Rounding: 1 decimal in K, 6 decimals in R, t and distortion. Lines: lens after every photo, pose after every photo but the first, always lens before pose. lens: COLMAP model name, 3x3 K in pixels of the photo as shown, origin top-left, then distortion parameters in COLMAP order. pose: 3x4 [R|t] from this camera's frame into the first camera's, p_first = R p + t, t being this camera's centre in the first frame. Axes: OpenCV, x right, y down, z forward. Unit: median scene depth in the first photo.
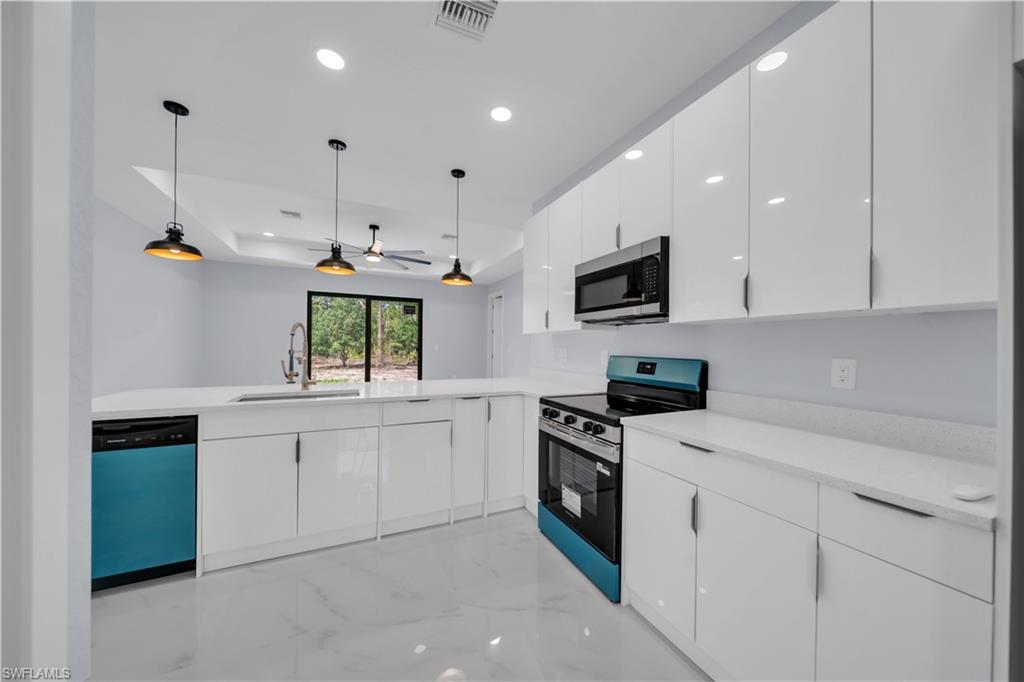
lens RADIAL K [[351.1, 0, 509.9], [0, 351.1, 346.9], [0, 0, 1]] dist [-0.007887, -0.000262]
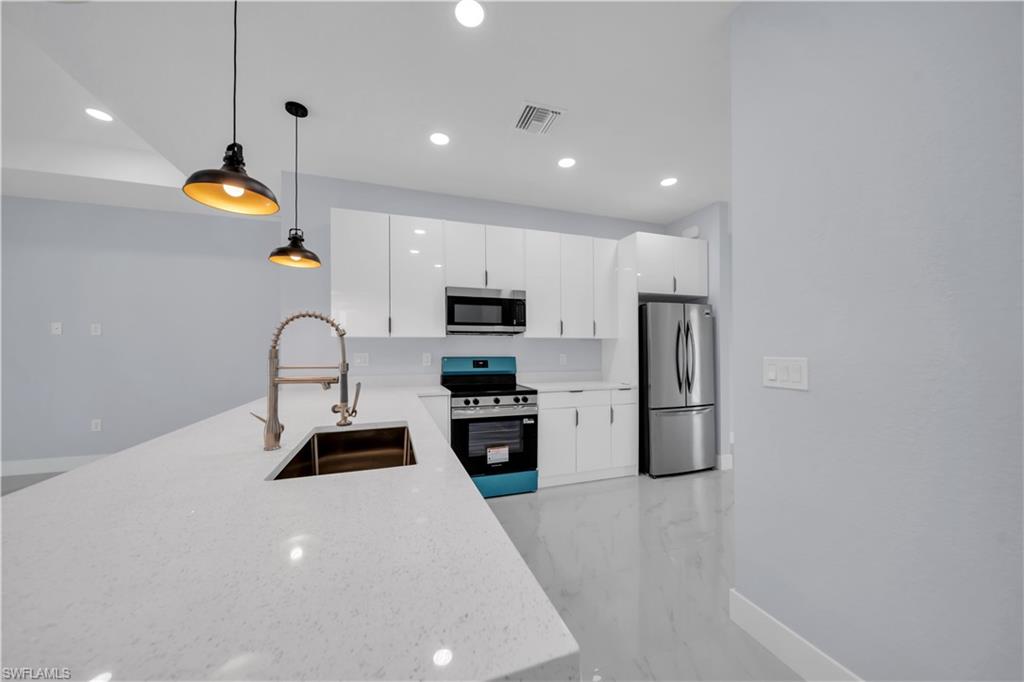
lens RADIAL K [[351.1, 0, 509.7], [0, 351.1, 347.1], [0, 0, 1]] dist [-0.007887, -0.000262]
pose [[0.106868, -0.000144, 0.994273, -1.288427], [0.007228, 0.999974, -0.000633, -0.014116], [-0.994247, 0.007254, 0.106867, 0.793313]]
